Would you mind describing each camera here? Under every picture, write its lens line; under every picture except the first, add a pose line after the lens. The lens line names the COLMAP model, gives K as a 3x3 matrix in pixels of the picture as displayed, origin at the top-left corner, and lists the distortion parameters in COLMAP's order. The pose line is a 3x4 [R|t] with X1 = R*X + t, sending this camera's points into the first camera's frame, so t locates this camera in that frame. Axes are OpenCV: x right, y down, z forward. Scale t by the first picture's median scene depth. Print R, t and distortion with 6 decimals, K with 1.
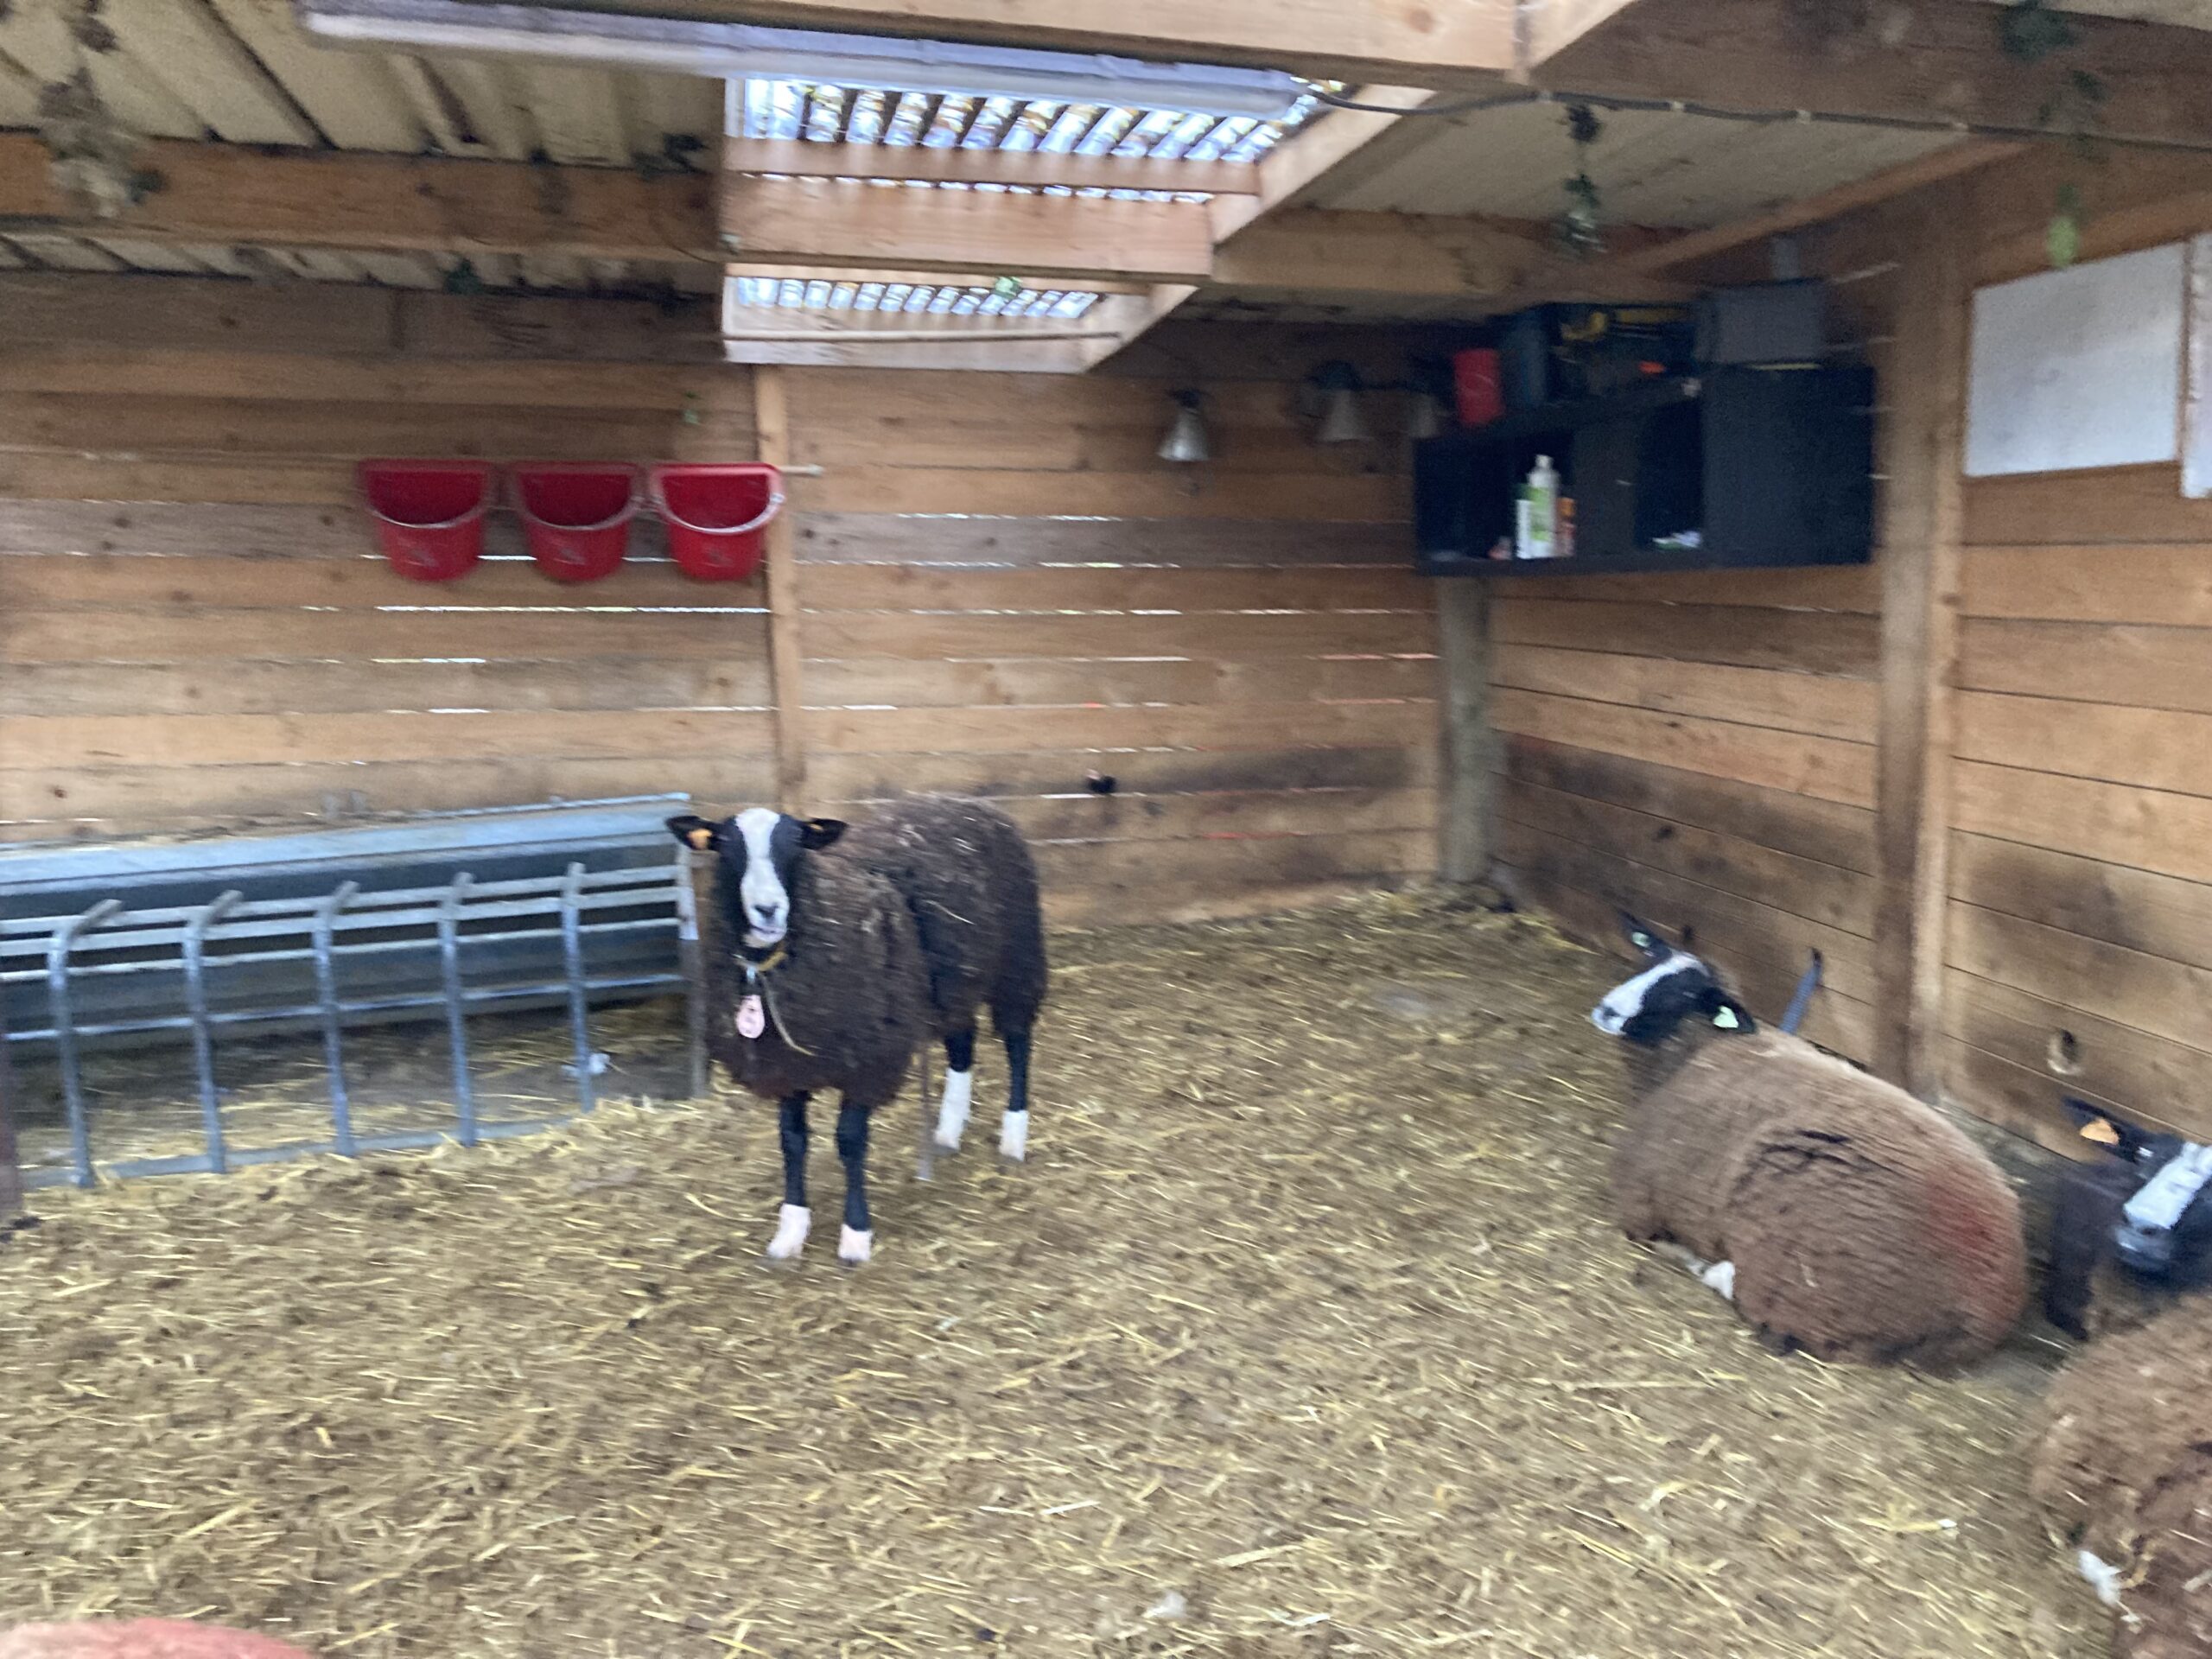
lens RADIAL K [[1790.8, 0, 1103.3], [0, 1790.8, 808.7], [0, 0, 1]] dist [0.027700, -0.009947]
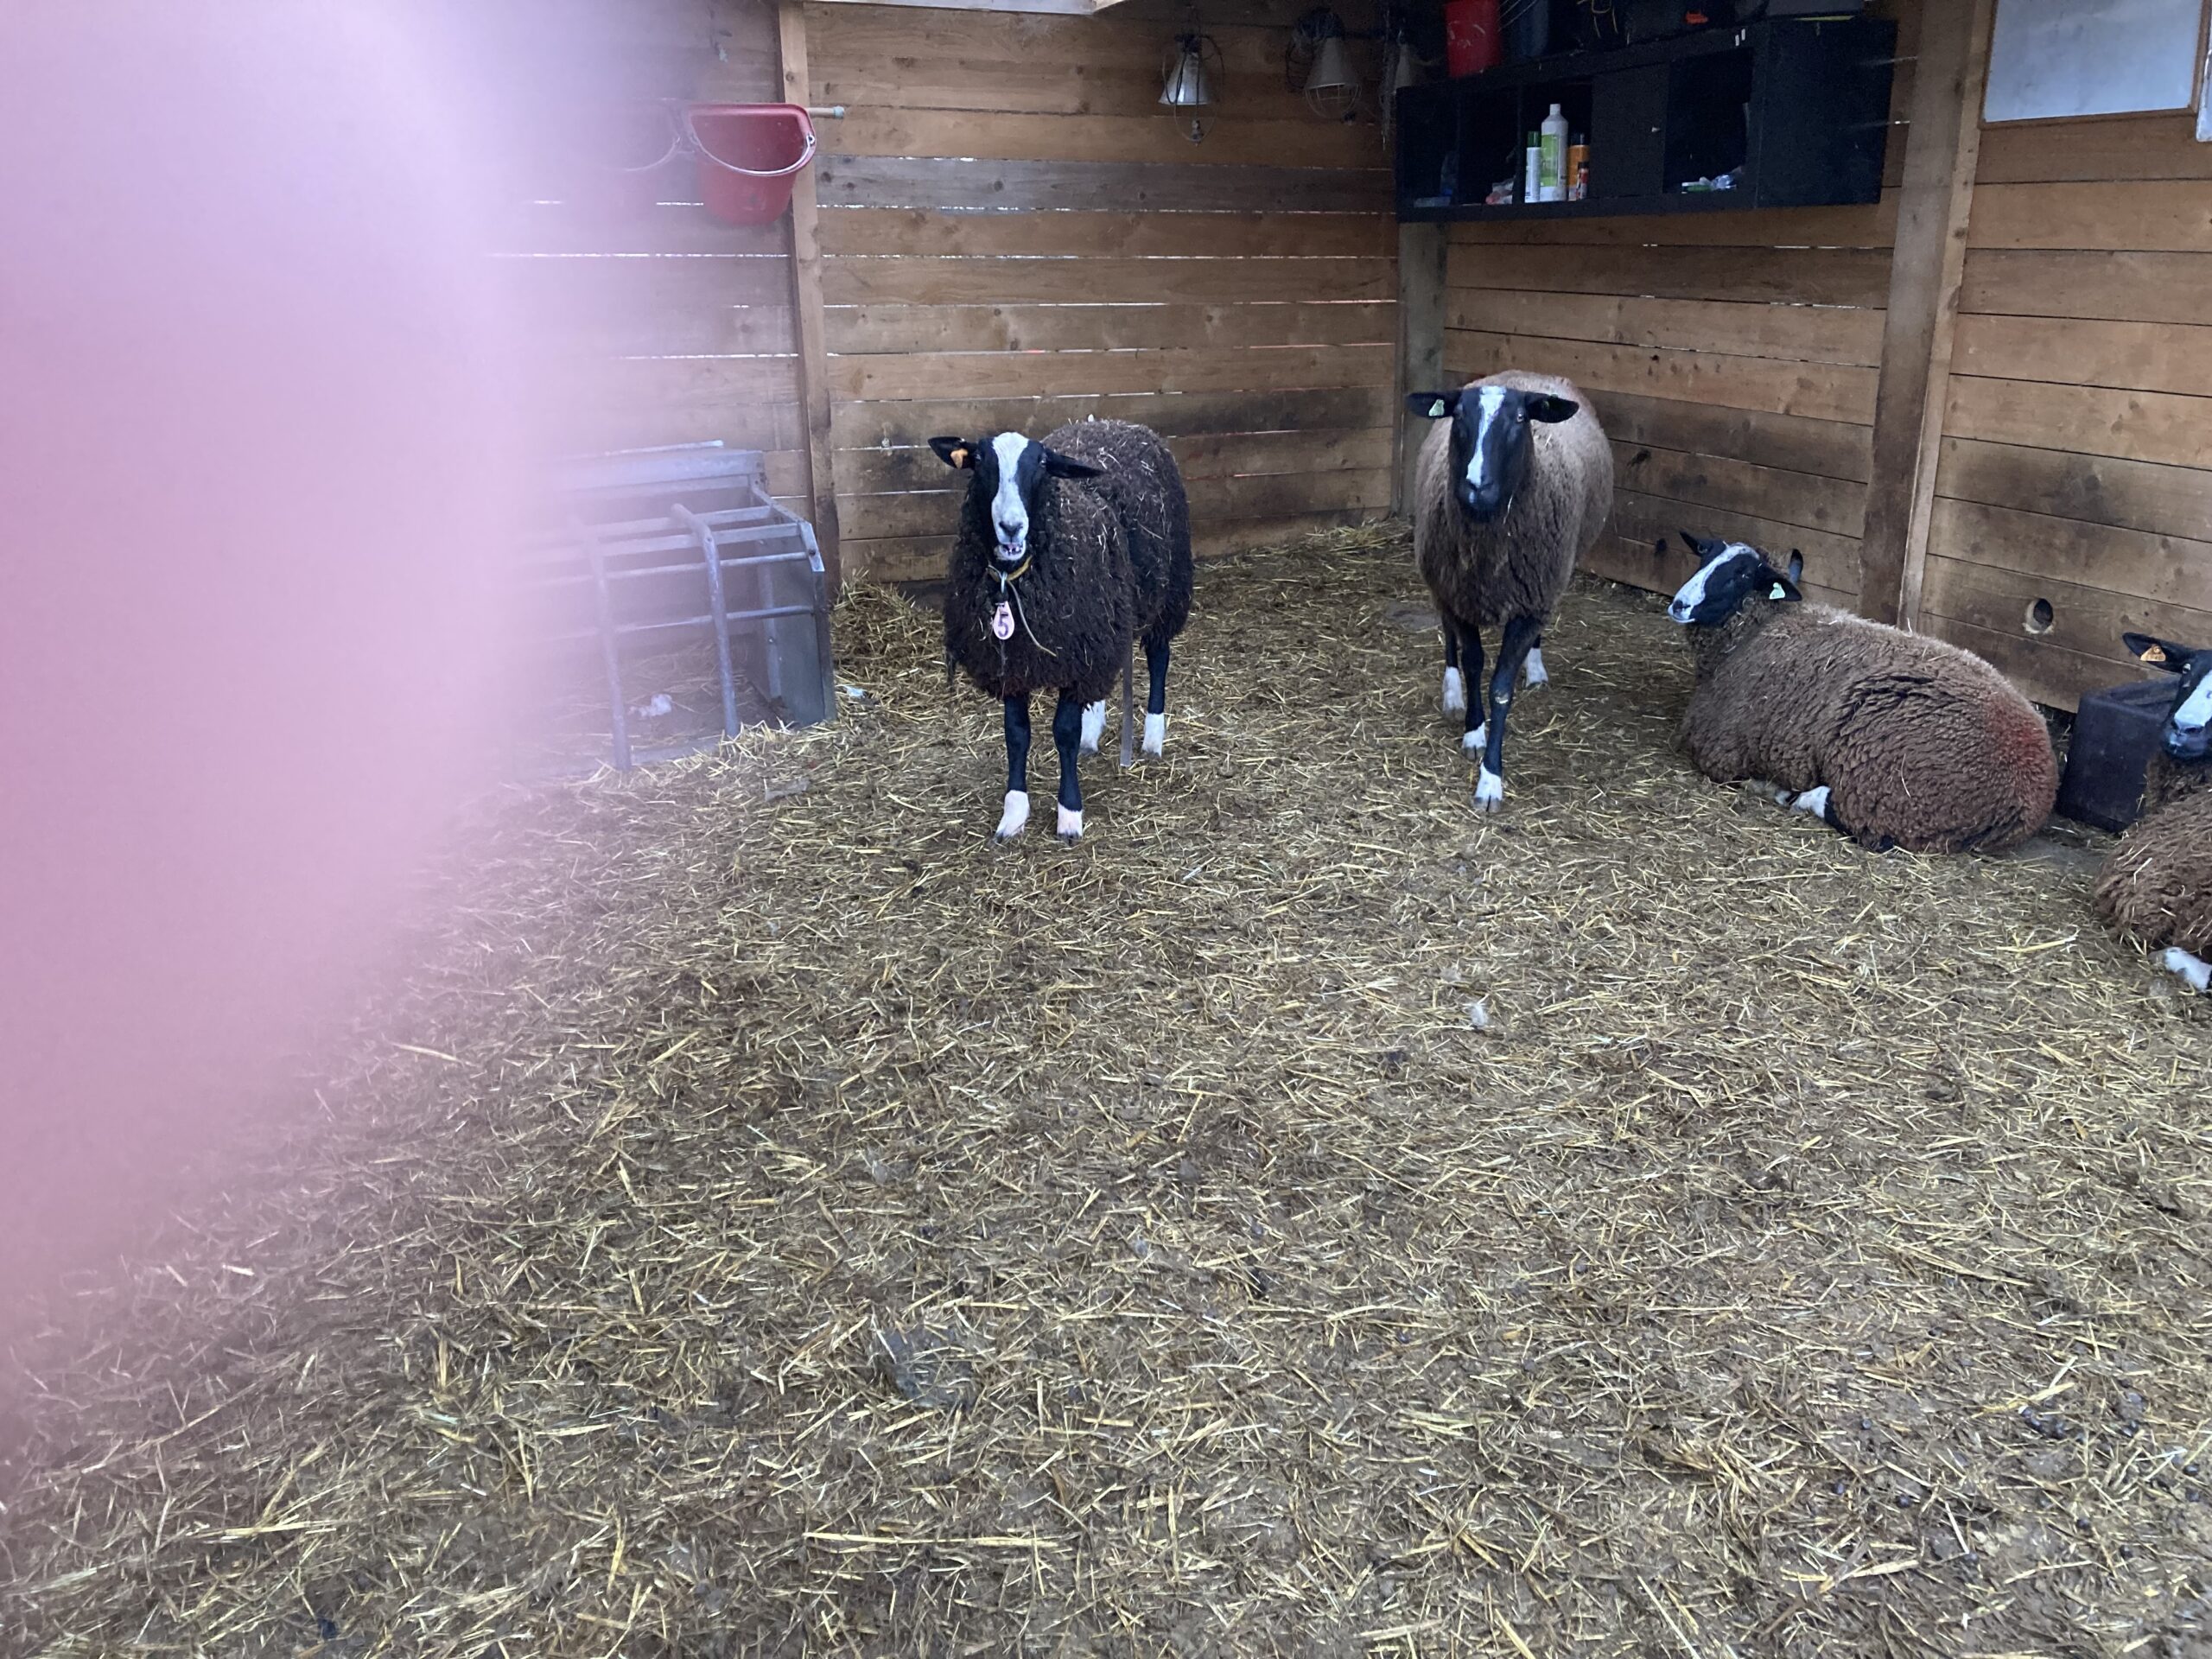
lens RADIAL K [[1790.8, 0, 1106.4], [0, 1790.8, 781.5], [0, 0, 1]] dist [0.027700, -0.009947]
pose [[0.986285, -0.048629, 0.157727, -0.252144], [0.022451, 0.986257, 0.163686, 0.027046], [-0.163520, -0.157900, 0.973822, -0.091459]]
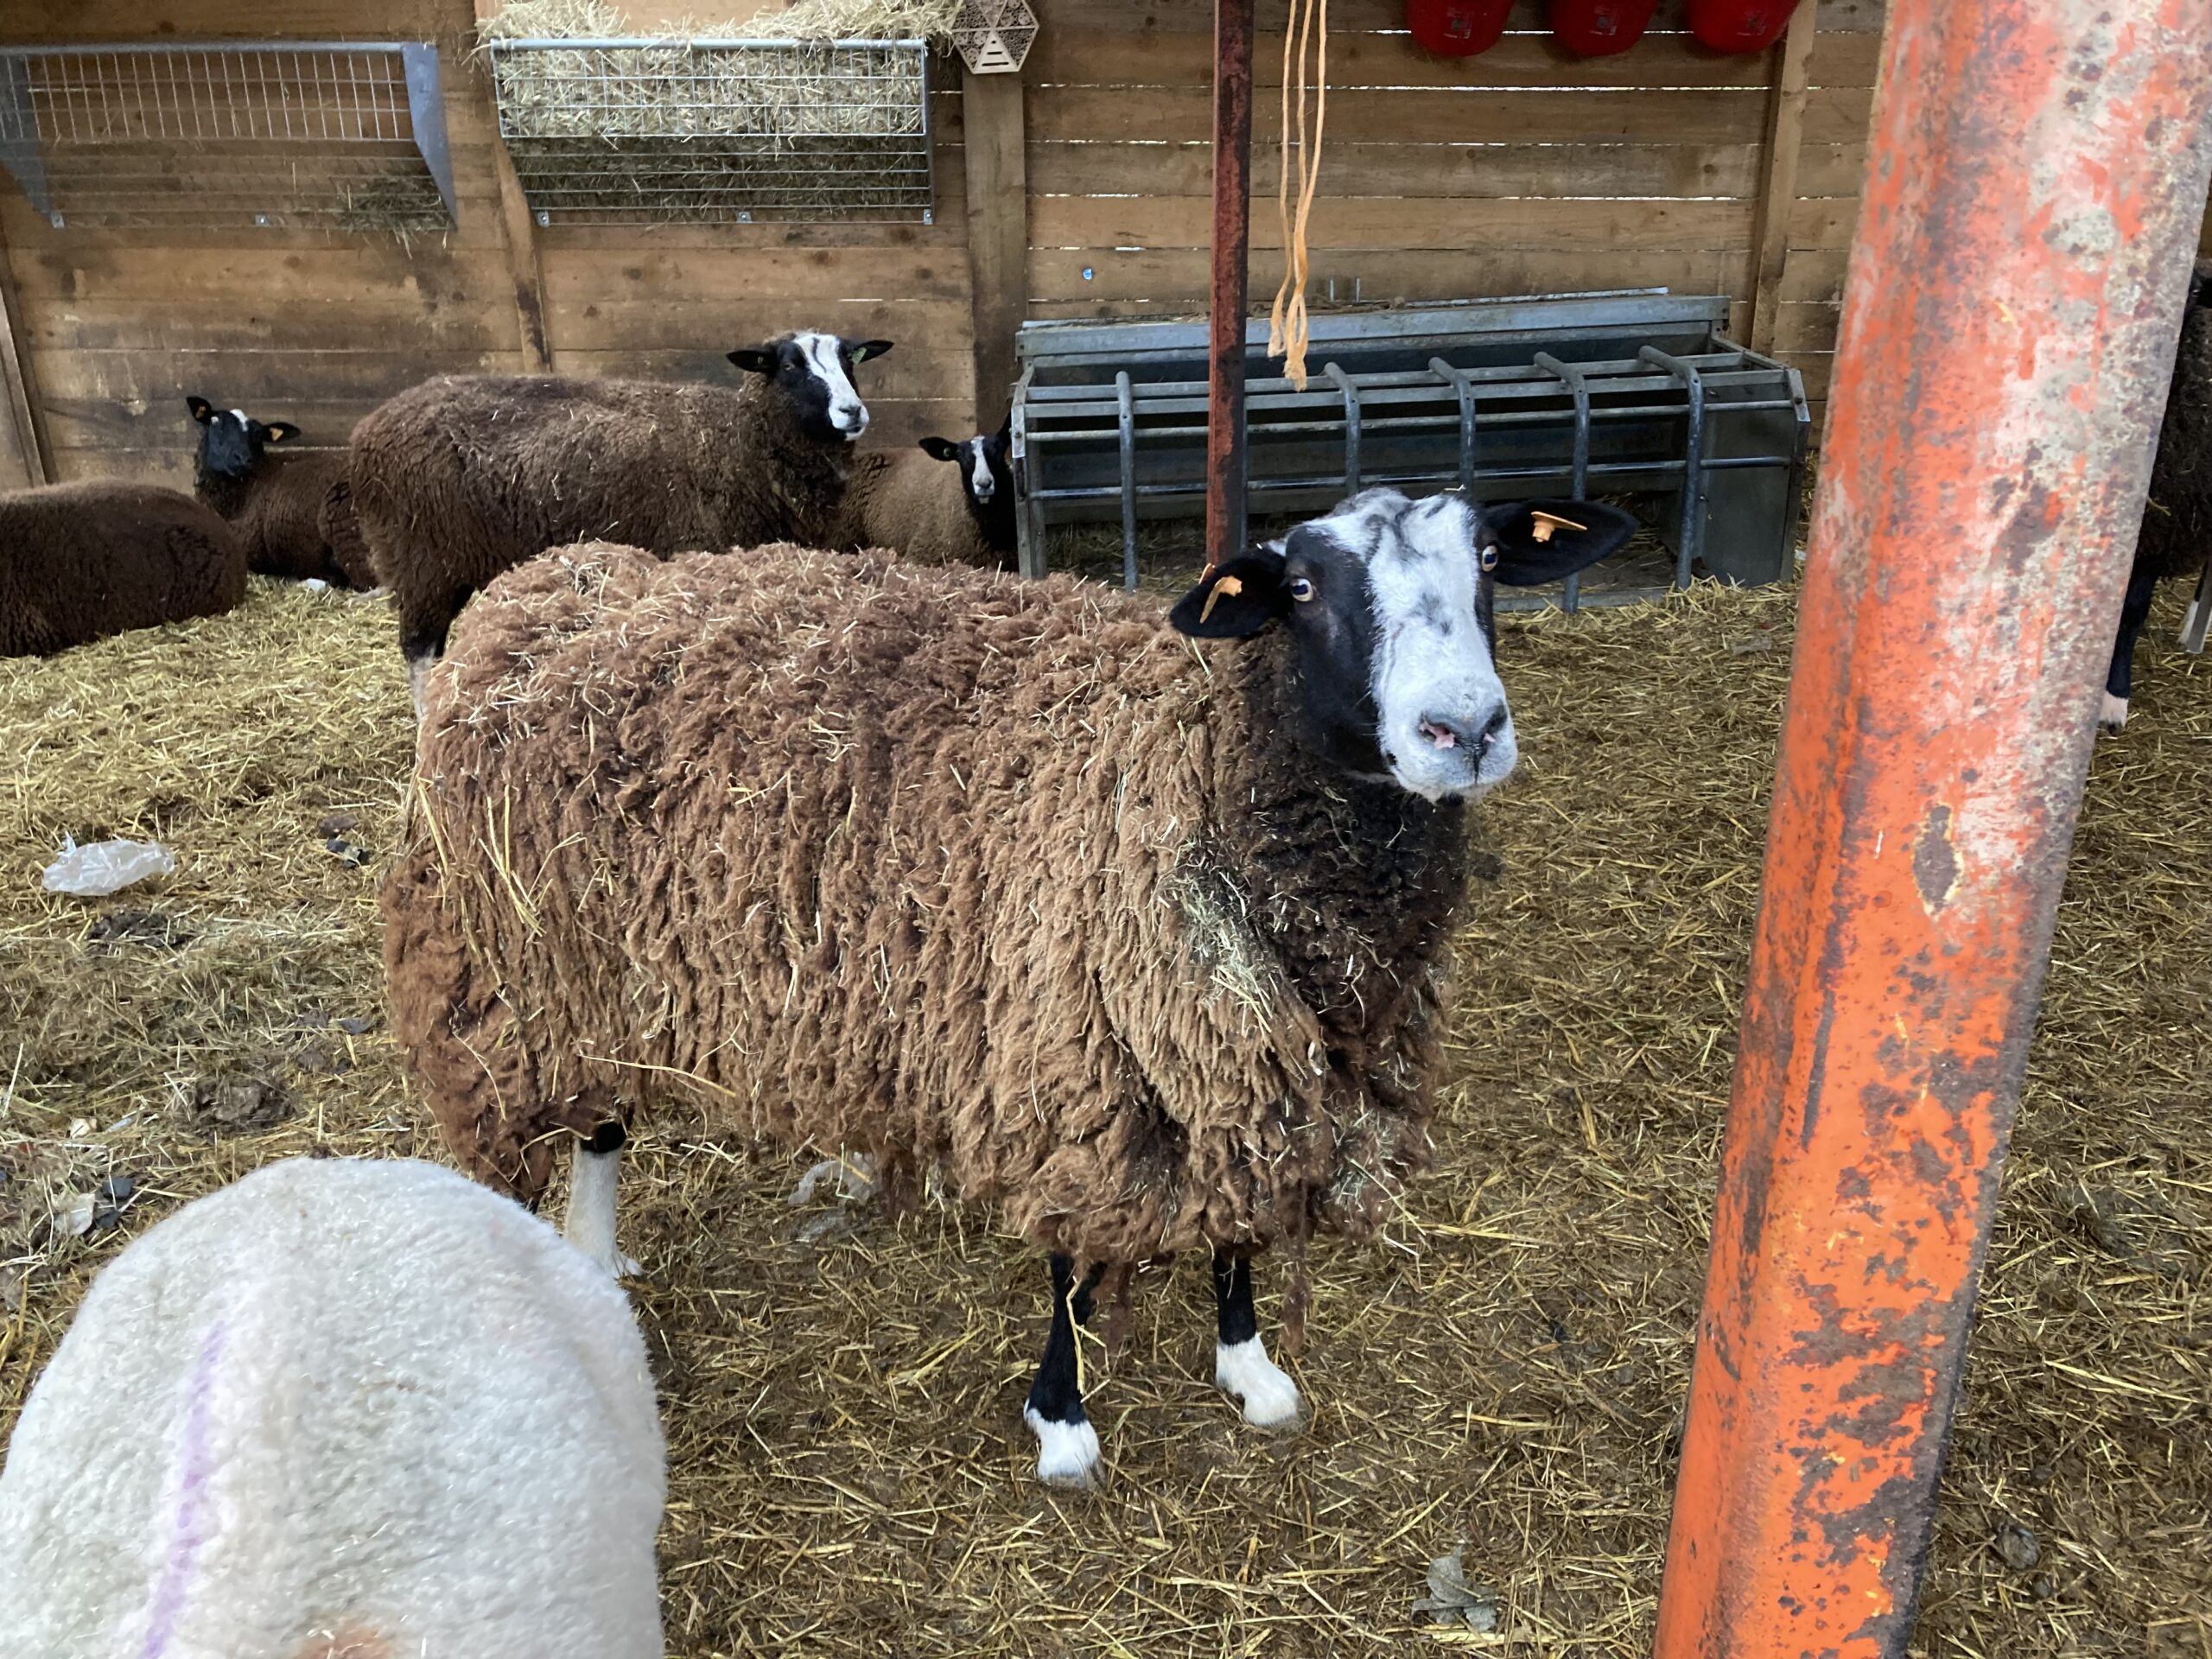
lens RADIAL K [[1790.8, 0, 1101.4], [0, 1790.8, 828.5], [0, 0, 1]] dist [0.027700, -0.009947]
pose [[0.976243, 0.081000, -0.200971, -0.421749], [-0.029564, 0.968619, 0.246785, 0.059800], [0.214654, -0.234981, 0.948002, -0.106282]]
